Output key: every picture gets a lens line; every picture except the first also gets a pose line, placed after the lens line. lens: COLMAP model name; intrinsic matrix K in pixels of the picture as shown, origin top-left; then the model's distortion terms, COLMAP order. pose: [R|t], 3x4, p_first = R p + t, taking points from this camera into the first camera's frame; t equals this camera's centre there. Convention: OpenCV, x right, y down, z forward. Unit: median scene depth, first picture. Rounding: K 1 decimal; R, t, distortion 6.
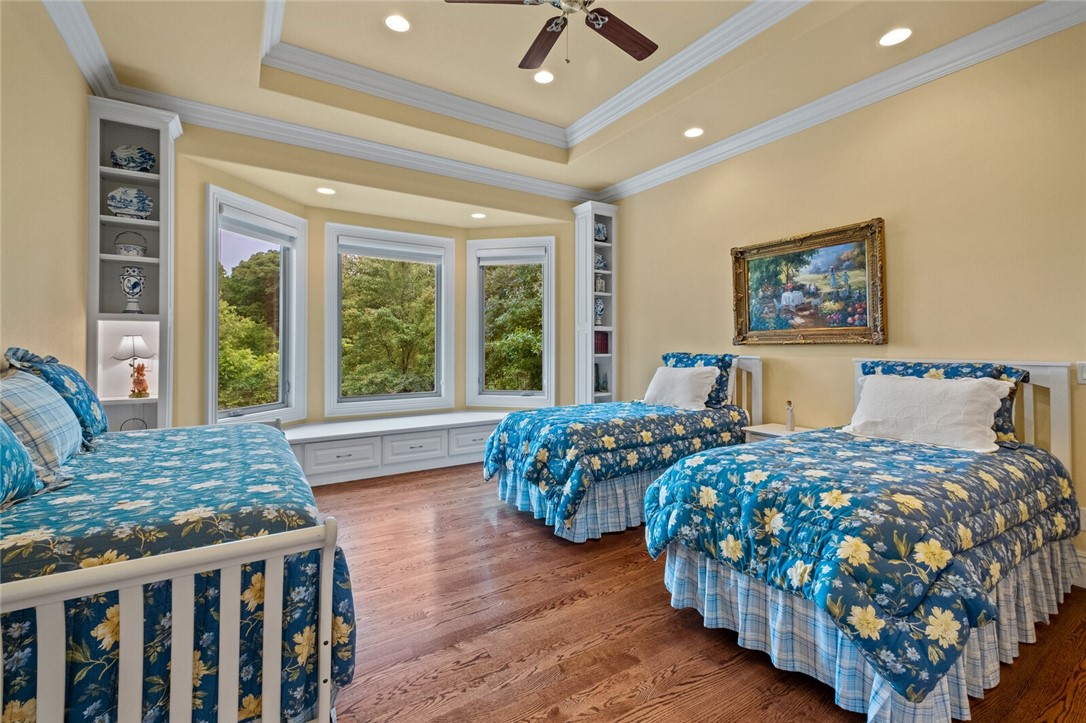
lens RADIAL K [[471.4, 0, 529.7], [0, 471.4, 357.7], [0, 0, 1]] dist [0.000884, 0.000162]
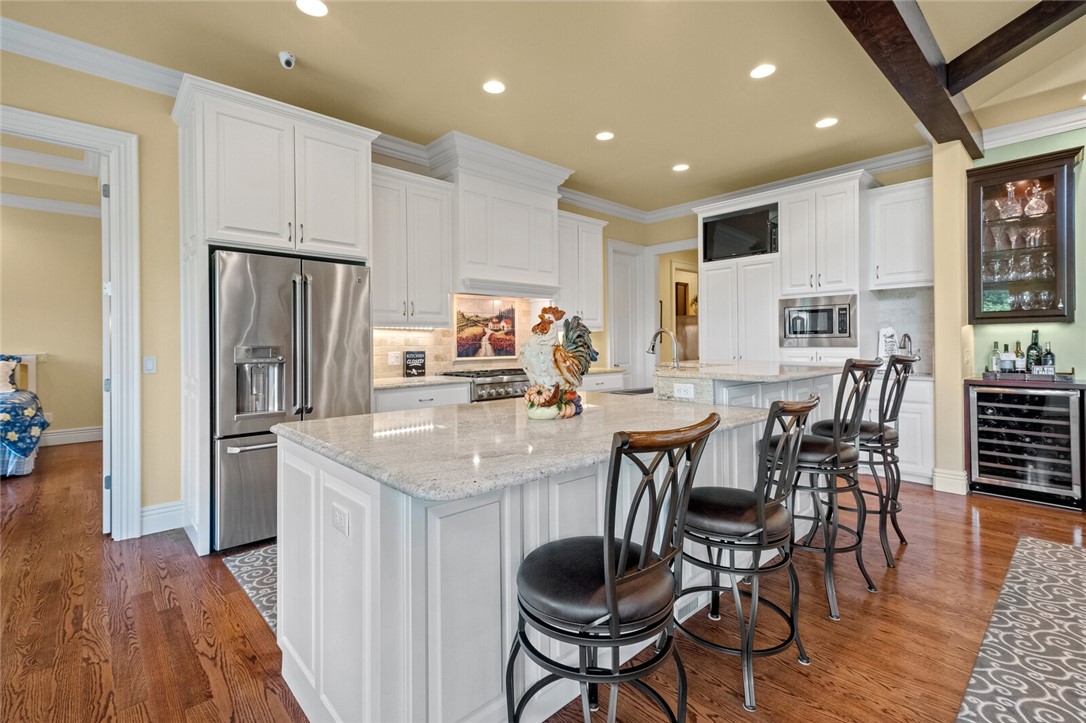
lens RADIAL K [[492.1, 0, 549.6], [0, 492.1, 343.4], [0, 0, 1]] dist [0.027056, 0.000155]
pose [[-0.185196, -0.000258, 0.982702, -3.216686], [0.017215, 0.999846, 0.003507, -0.006254], [-0.982551, 0.017567, -0.185163, -1.864582]]
